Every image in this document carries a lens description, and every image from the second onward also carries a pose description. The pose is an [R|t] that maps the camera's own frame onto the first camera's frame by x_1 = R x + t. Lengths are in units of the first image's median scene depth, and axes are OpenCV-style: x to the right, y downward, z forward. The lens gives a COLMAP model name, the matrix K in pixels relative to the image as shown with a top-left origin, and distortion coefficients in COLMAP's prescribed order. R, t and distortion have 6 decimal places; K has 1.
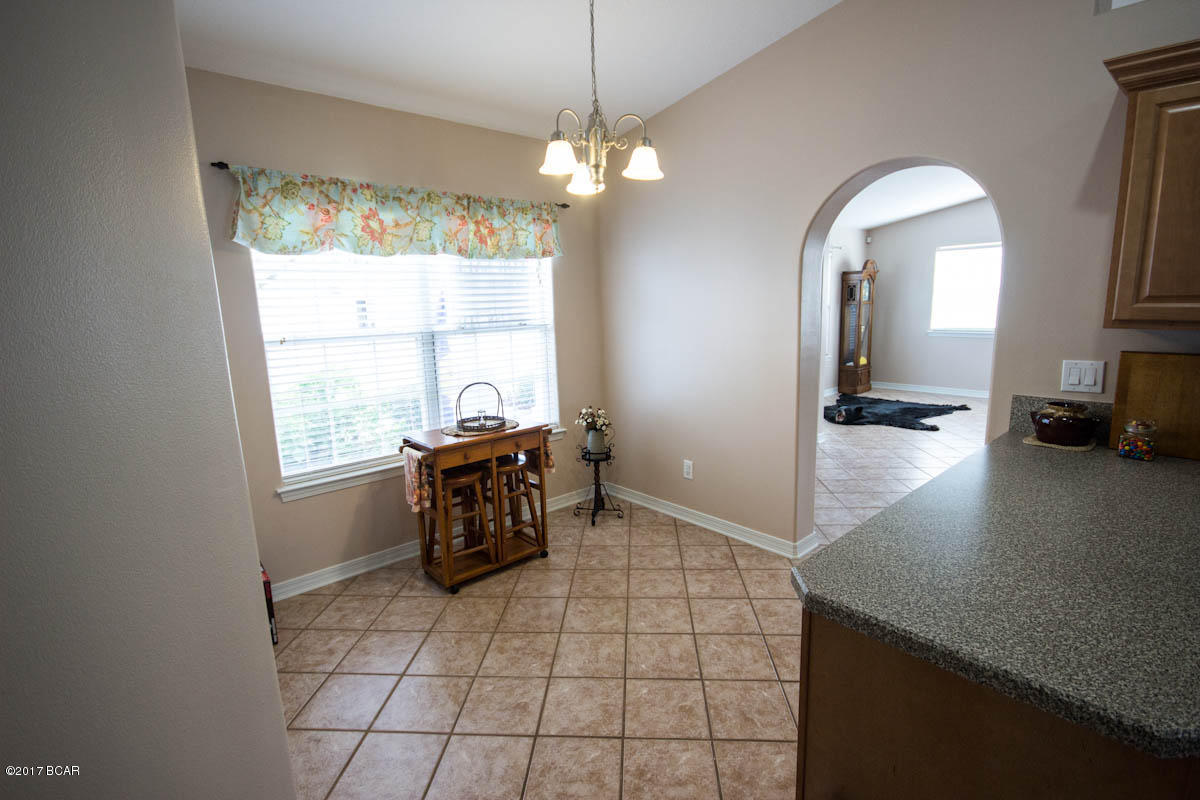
lens RADIAL K [[552.9, 0, 601.2], [0, 552.9, 394.0], [0, 0, 1]] dist [0.020974, -0.017007]
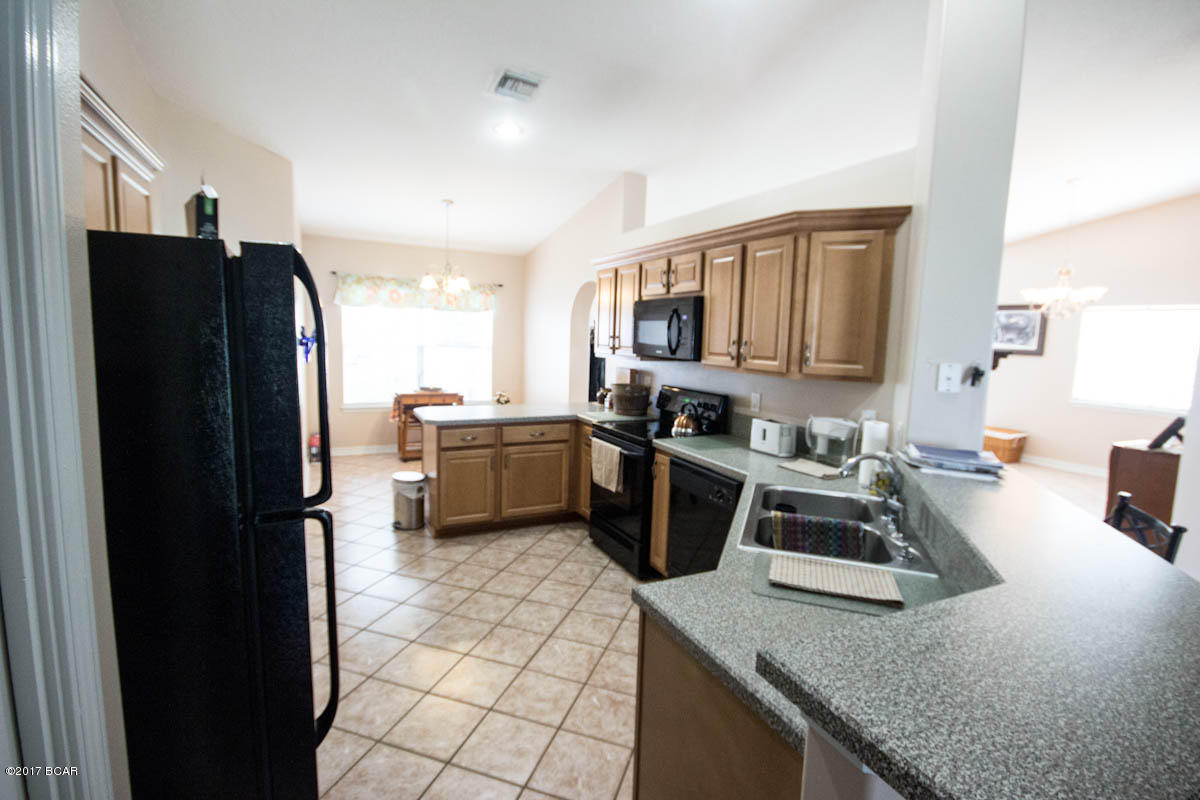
lens RADIAL K [[552.9, 0, 601.2], [0, 552.9, 394.0], [0, 0, 1]] dist [0.020974, -0.017007]
pose [[0.965343, 0.086856, -0.246108, 1.240092], [-0.102515, 0.993396, -0.051522, 0.153449], [0.240008, 0.074966, 0.967872, -1.188486]]
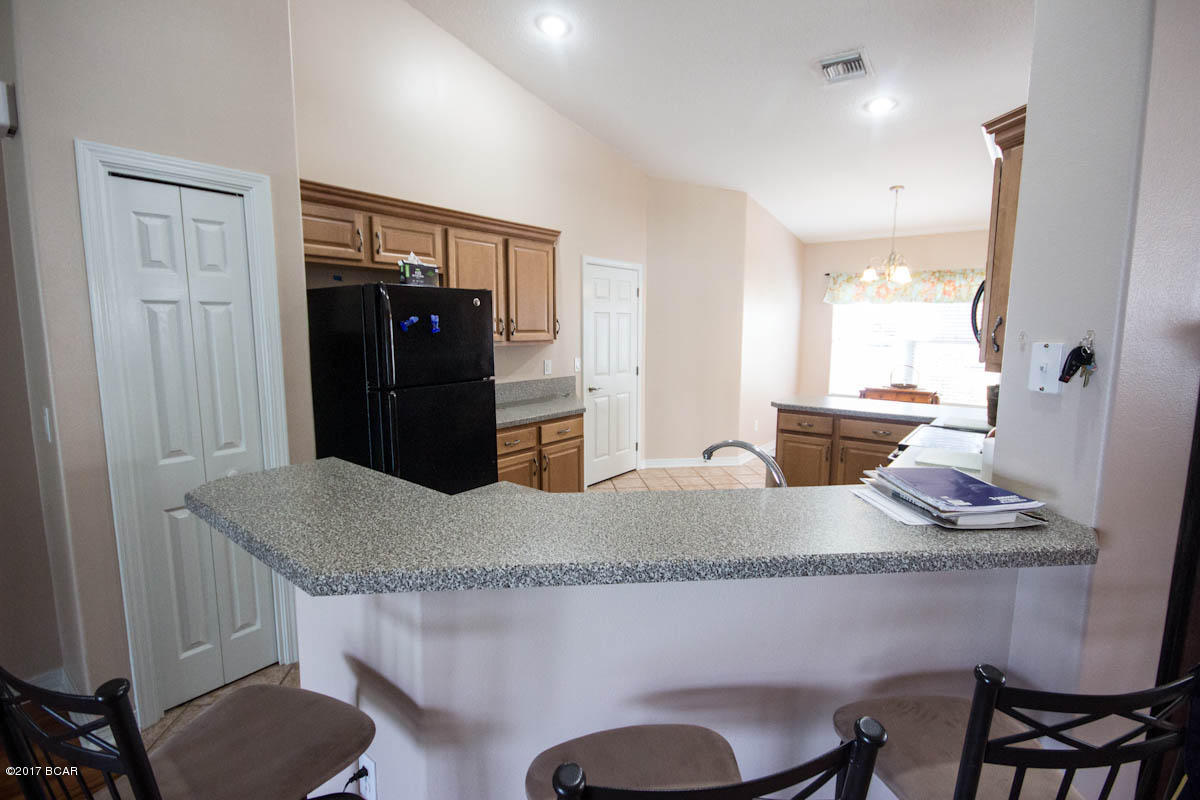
lens RADIAL K [[552.9, 0, 601.2], [0, 552.9, 394.0], [0, 0, 1]] dist [0.020974, -0.017007]
pose [[0.201698, 0.153980, -0.967268, 2.022525], [-0.176460, 0.977118, 0.118752, 0.050652], [0.963421, 0.146732, 0.224254, -0.687669]]
